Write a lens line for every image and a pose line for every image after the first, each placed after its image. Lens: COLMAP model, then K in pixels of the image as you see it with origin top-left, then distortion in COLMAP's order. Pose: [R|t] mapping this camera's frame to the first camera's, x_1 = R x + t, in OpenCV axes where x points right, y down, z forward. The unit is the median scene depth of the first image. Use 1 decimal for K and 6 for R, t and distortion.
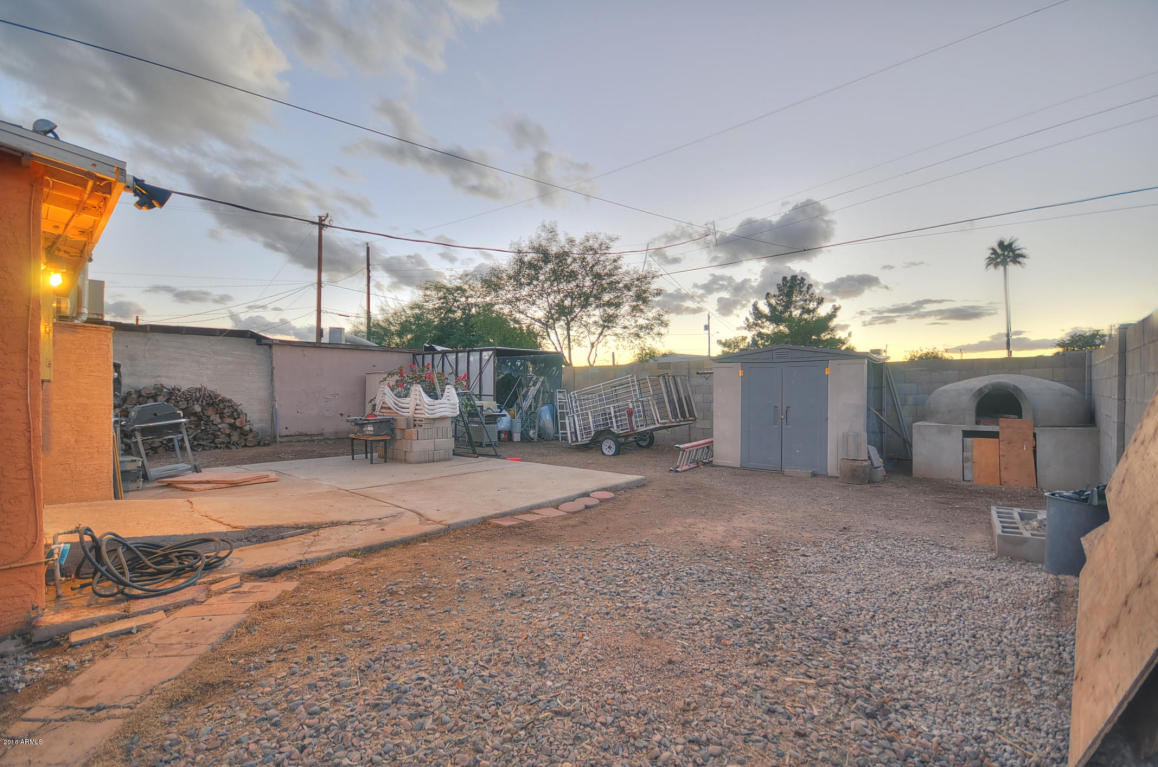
lens RADIAL K [[506.9, 0, 578.2], [0, 506.9, 393.6], [0, 0, 1]] dist [-0.002371, 0.000057]
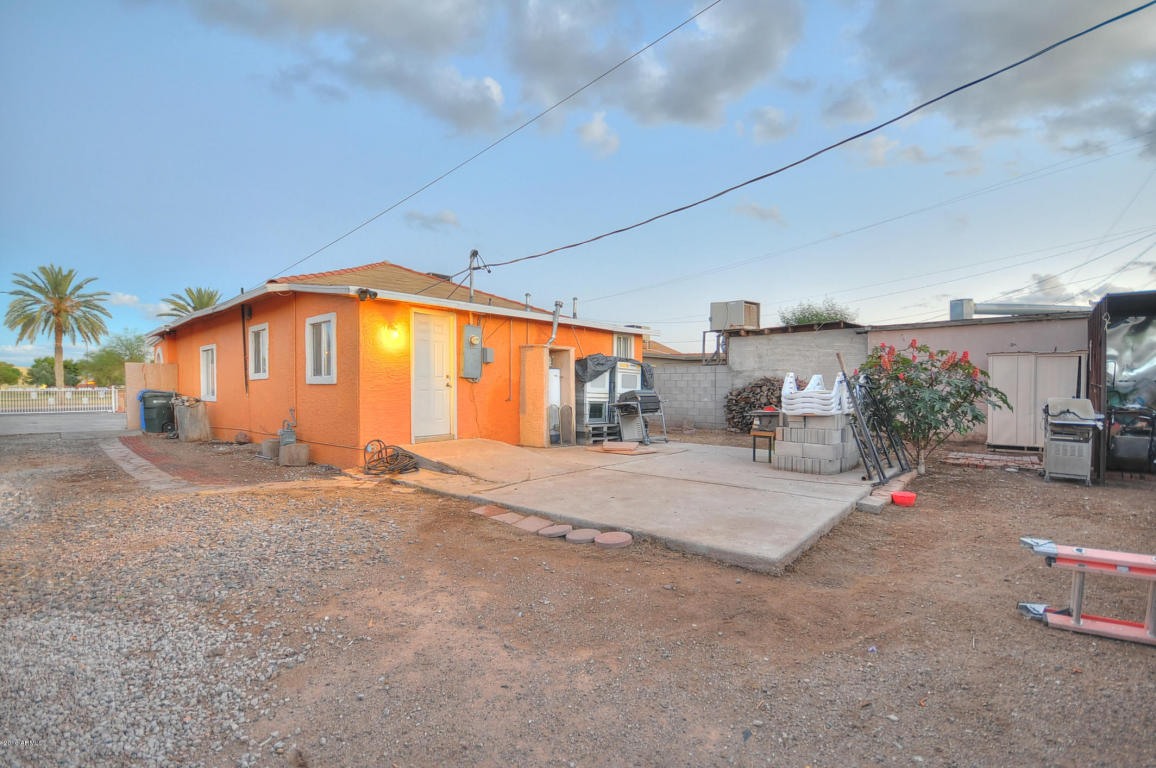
lens RADIAL K [[506.1, 0, 577.2], [0, 506.1, 394.1], [0, 0, 1]] dist [-0.002371, 0.000057]
pose [[0.011297, 0.014798, -0.999827, 0.864513], [0.003302, 0.999884, 0.014836, 0.010029], [0.999931, -0.003469, 0.011247, 1.185341]]
